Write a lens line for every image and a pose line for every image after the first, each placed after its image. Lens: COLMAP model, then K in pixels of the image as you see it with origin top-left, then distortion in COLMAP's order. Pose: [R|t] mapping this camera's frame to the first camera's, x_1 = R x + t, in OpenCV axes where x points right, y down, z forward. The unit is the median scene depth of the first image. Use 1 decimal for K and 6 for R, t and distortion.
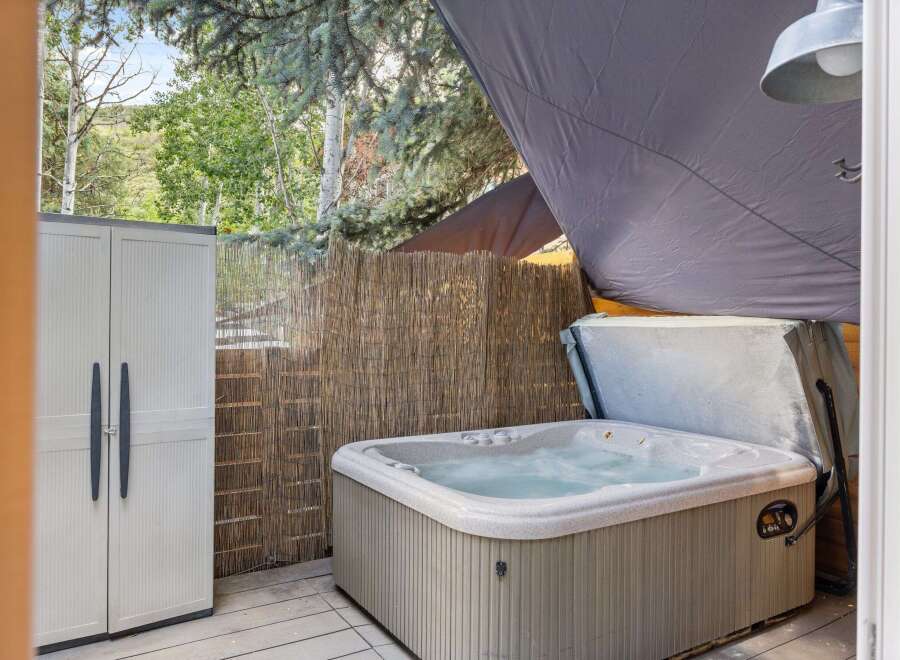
lens RADIAL K [[664.2, 0, 449.8], [0, 664.2, 325.7], [0, 0, 1]] dist [-0.003637, -0.000050]
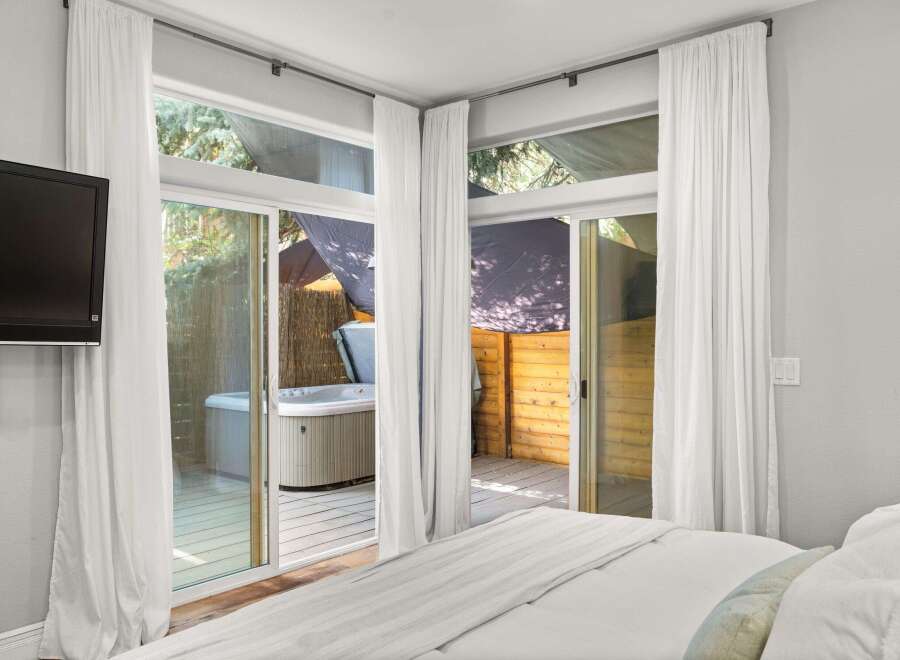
lens RADIAL K [[710.5, 0, 449.6], [0, 710.5, 329.9], [0, 0, 1]] dist [-0.008376, -0.001084]
pose [[0.953280, -0.013156, 0.301801, -0.090831], [0.014980, 0.999881, -0.003729, 0.015135], [-0.301716, 0.008076, 0.953363, -0.777422]]
